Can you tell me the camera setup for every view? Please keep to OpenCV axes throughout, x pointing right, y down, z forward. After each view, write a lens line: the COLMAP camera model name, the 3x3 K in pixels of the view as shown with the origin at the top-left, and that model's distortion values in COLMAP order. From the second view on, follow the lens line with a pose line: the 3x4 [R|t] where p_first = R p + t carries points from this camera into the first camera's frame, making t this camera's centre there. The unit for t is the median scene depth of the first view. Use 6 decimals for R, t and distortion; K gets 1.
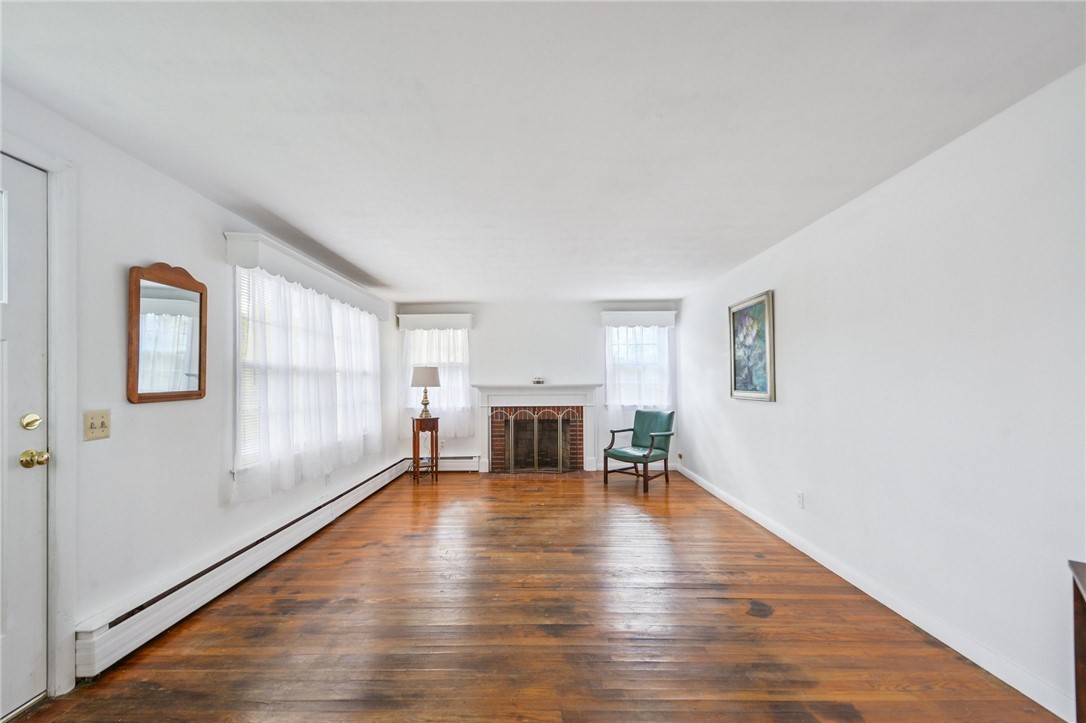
lens RADIAL K [[444.2, 0, 521.6], [0, 444.2, 375.8], [0, 0, 1]] dist [-0.003473, 0.000106]
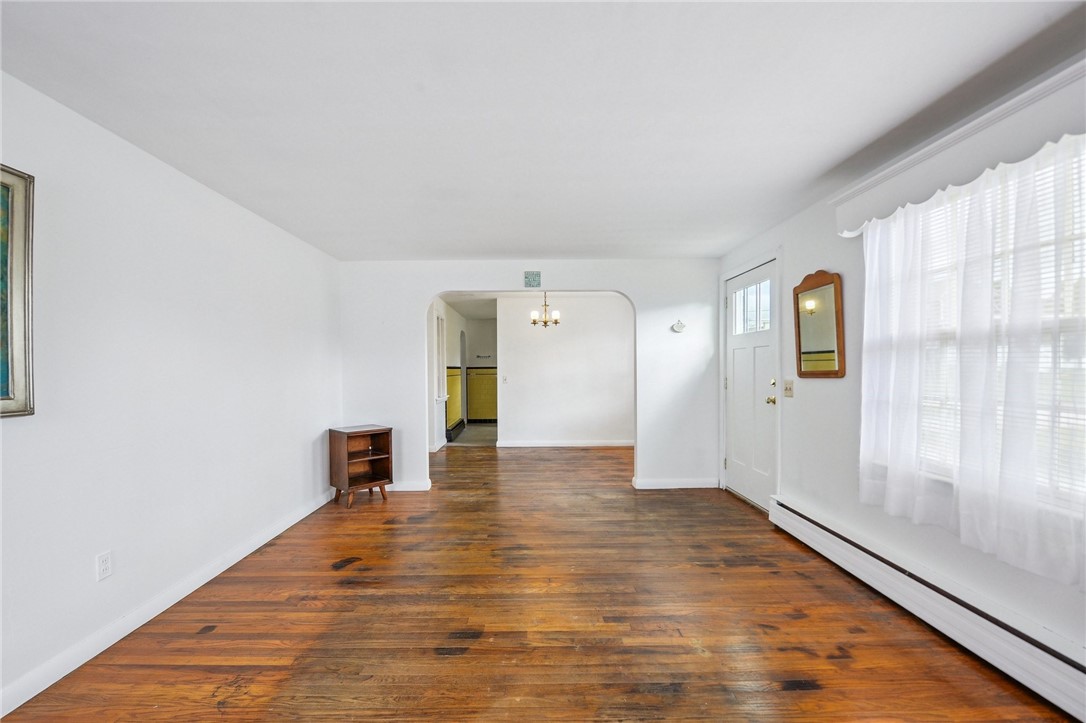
lens RADIAL K [[444.2, 0, 549.8], [0, 444.2, 372.3], [0, 0, 1]] dist [-0.003473, 0.000106]
pose [[-0.996732, 0.014866, -0.079398, 0.077215], [0.015299, 0.999871, -0.004846, 0.032799], [0.079316, -0.006045, -0.996831, 2.060786]]
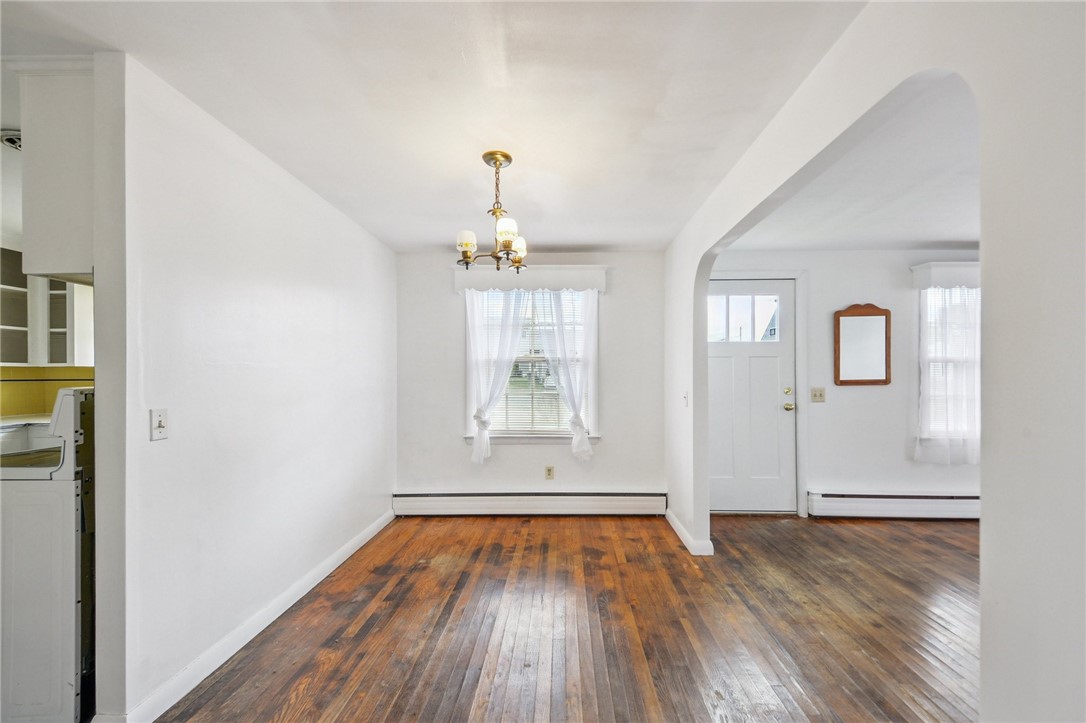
lens RADIAL K [[444.2, 0, 546.1], [0, 444.2, 366.1], [0, 0, 1]] dist [-0.003473, 0.000106]
pose [[-0.011623, 0.004484, -0.999922, 0.831530], [0.017951, 0.999830, 0.004275, -0.039755], [0.999771, -0.017900, -0.011701, -0.162448]]
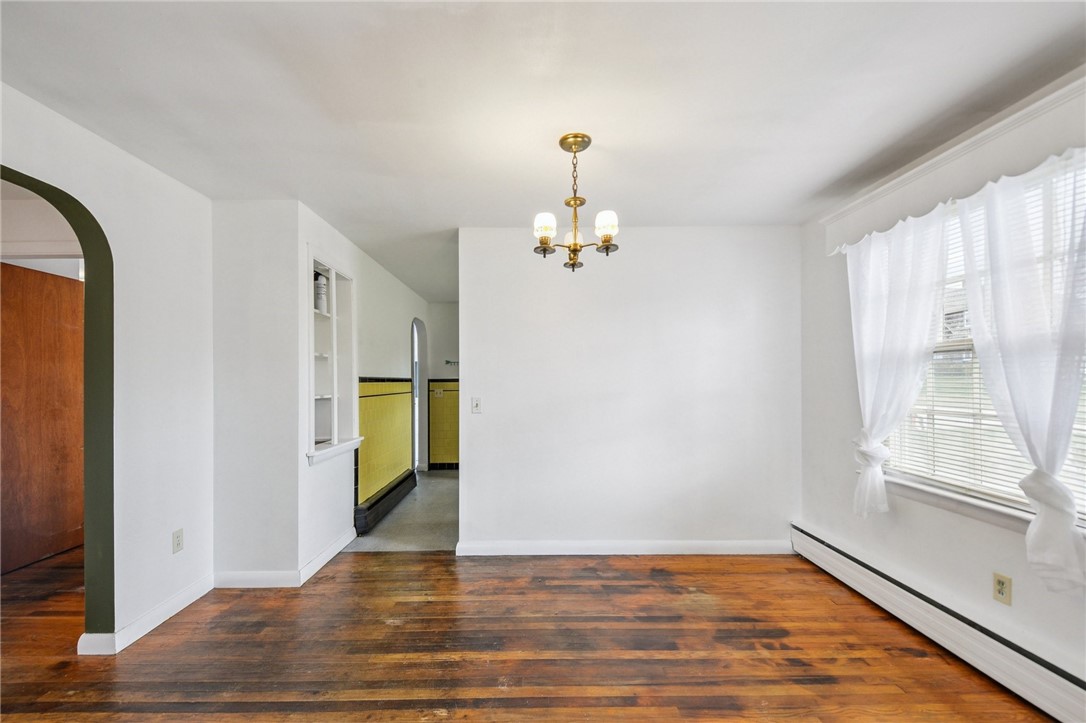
lens RADIAL K [[423.5, 0, 535.3], [0, 423.5, 378.7], [0, 0, 1]] dist [-0.014435, -0.000641]
pose [[-0.998739, 0.011099, -0.048953, 0.023037], [0.012116, 0.999716, -0.020538, 0.008807], [0.048711, -0.021105, -0.998590, 0.485368]]
